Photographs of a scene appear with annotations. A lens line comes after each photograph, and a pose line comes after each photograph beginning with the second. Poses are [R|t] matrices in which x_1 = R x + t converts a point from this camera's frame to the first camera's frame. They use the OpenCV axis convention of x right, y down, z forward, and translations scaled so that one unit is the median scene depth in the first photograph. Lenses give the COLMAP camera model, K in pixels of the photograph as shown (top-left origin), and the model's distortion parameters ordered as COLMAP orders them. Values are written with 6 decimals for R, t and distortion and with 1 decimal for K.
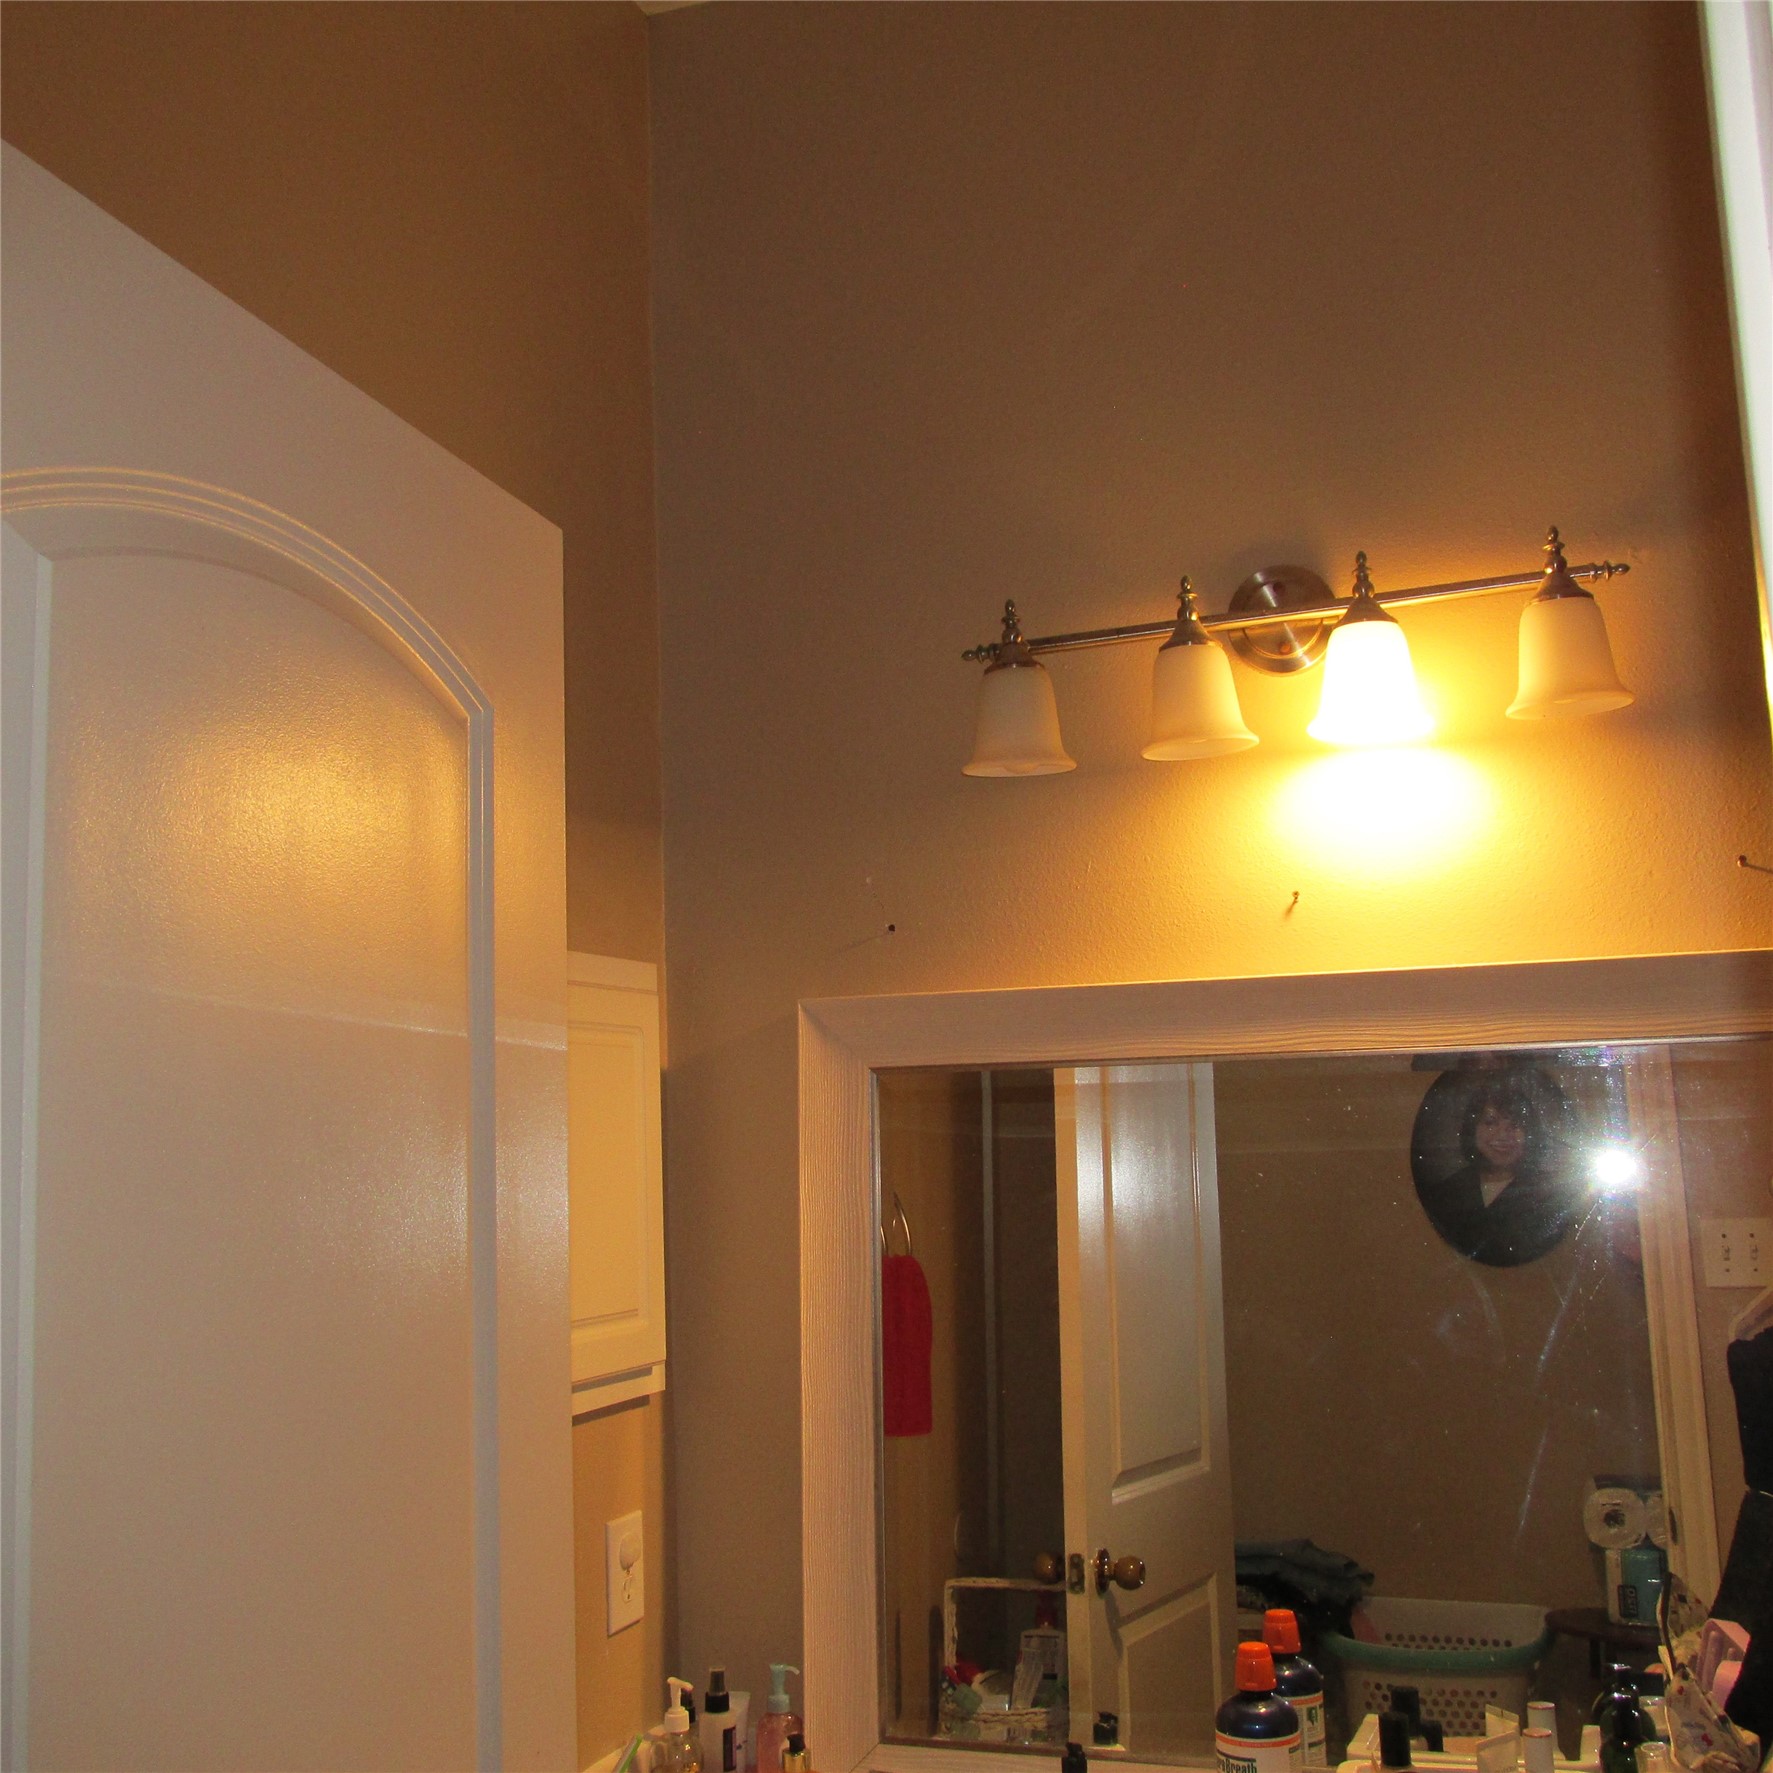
lens RADIAL K [[1956.0, 0, 886.5], [0, 1956.0, 886.5], [0, 0, 1]] dist [-0.039851, -0.006175]
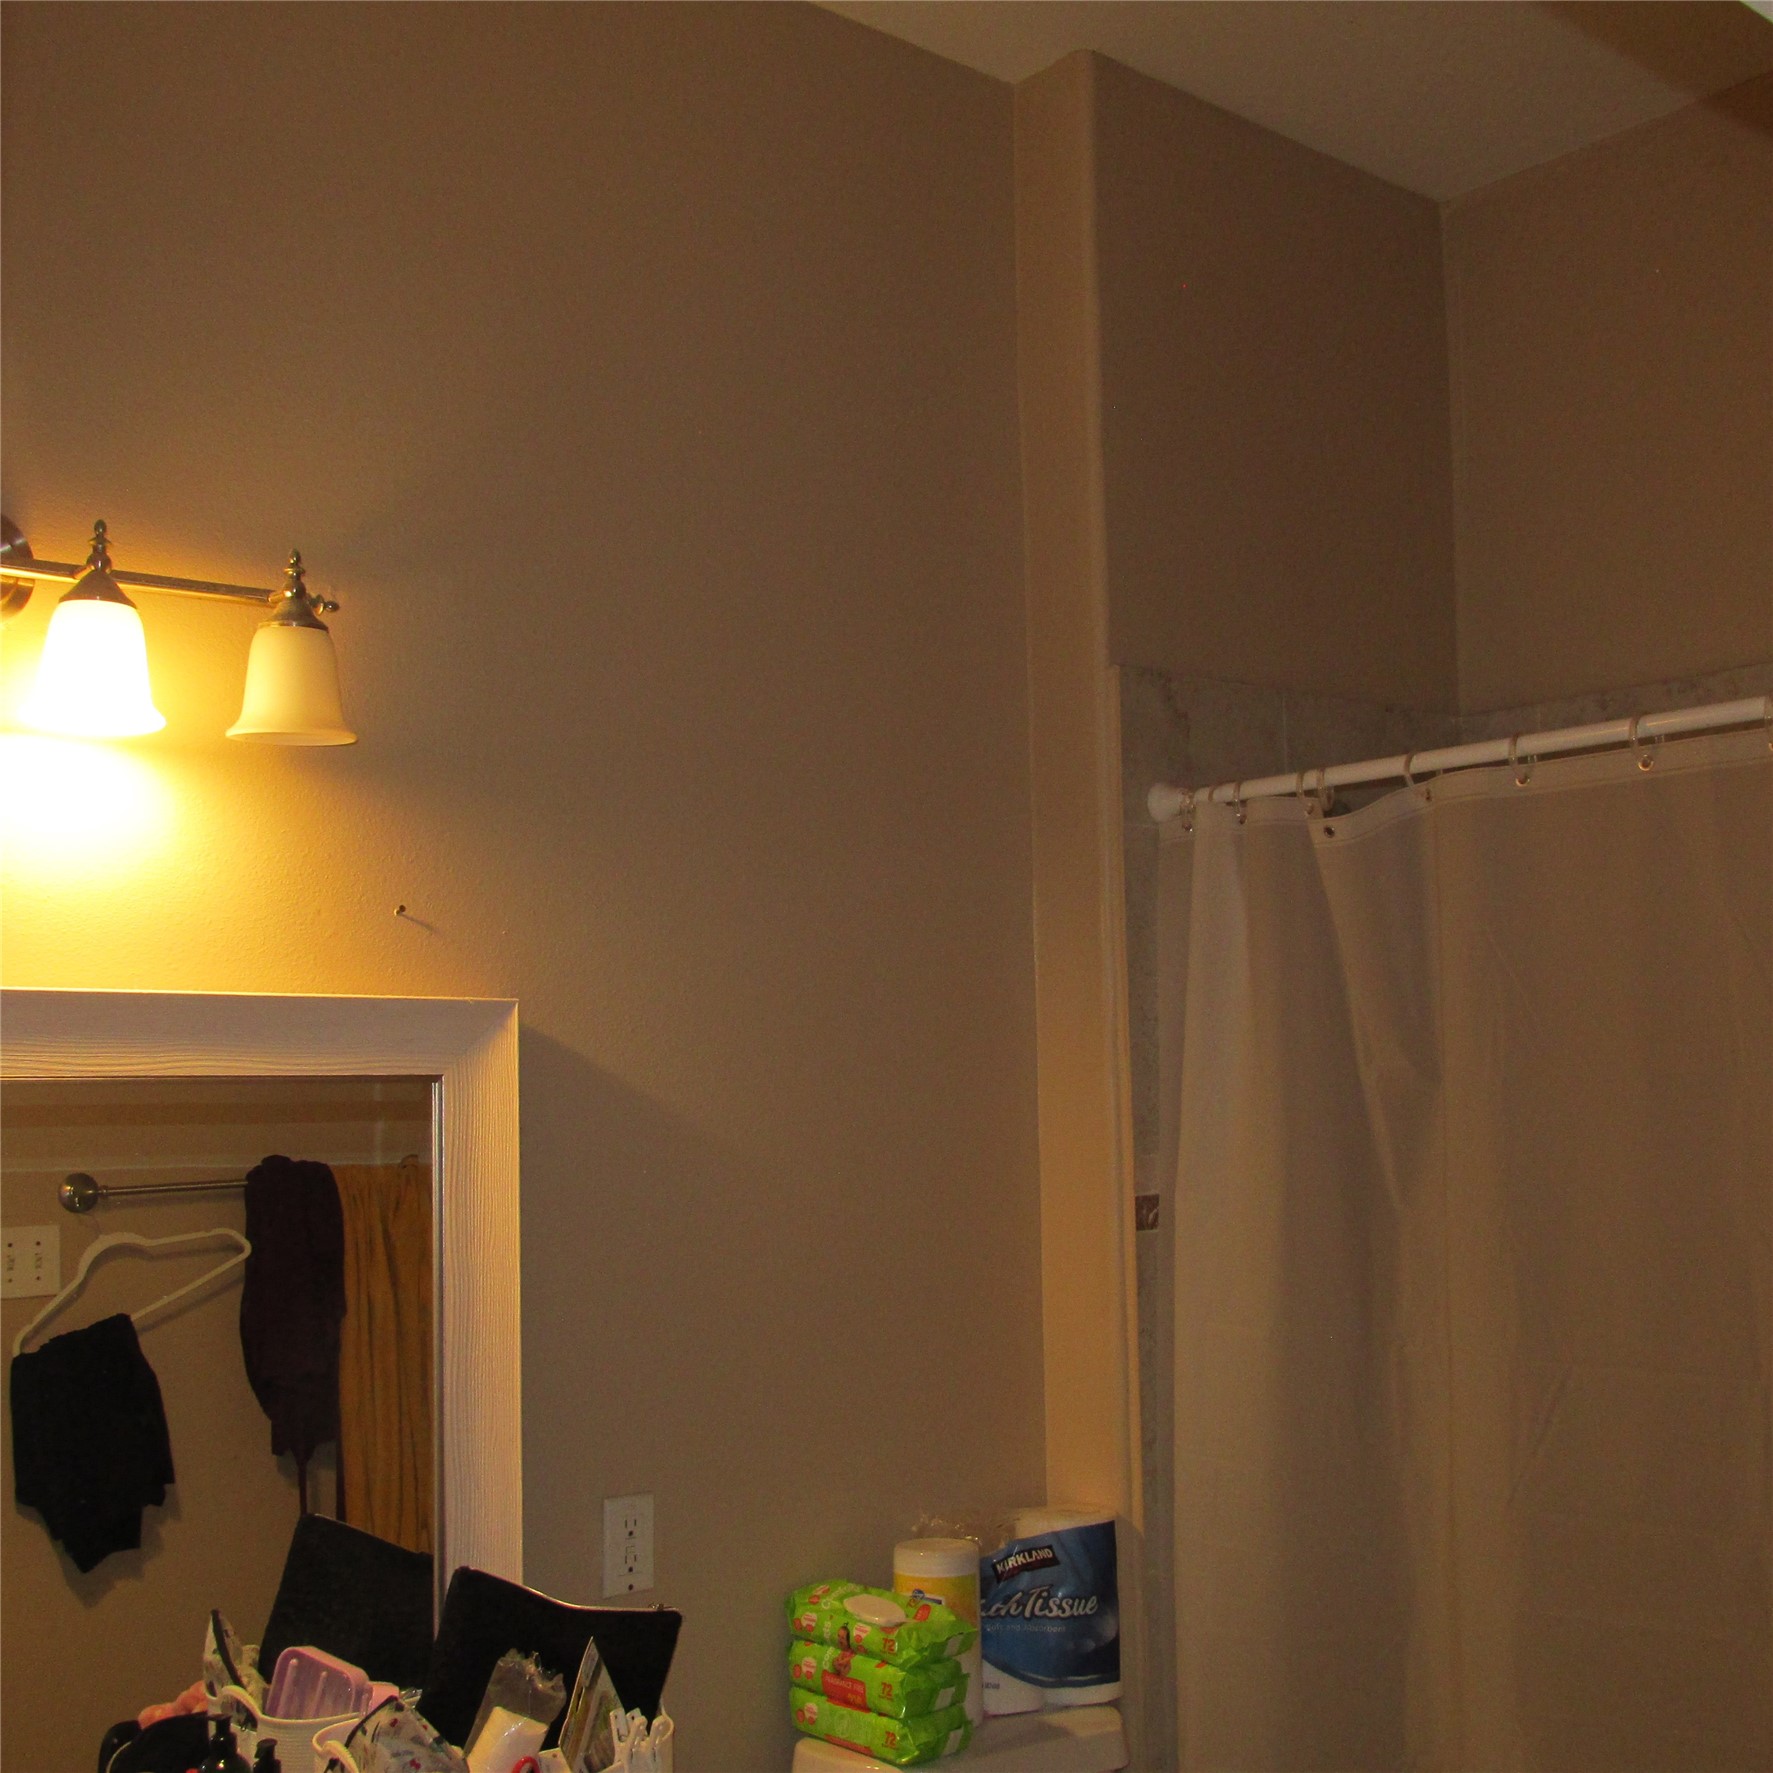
lens RADIAL K [[1956.0, 0, 886.5], [0, 1956.0, 886.5], [0, 0, 1]] dist [-0.039851, -0.006175]
pose [[0.513368, 0.103580, 0.851895, -0.313181], [-0.119209, 0.991672, -0.048738, -0.005761], [-0.849849, -0.076533, 0.521440, 0.223547]]
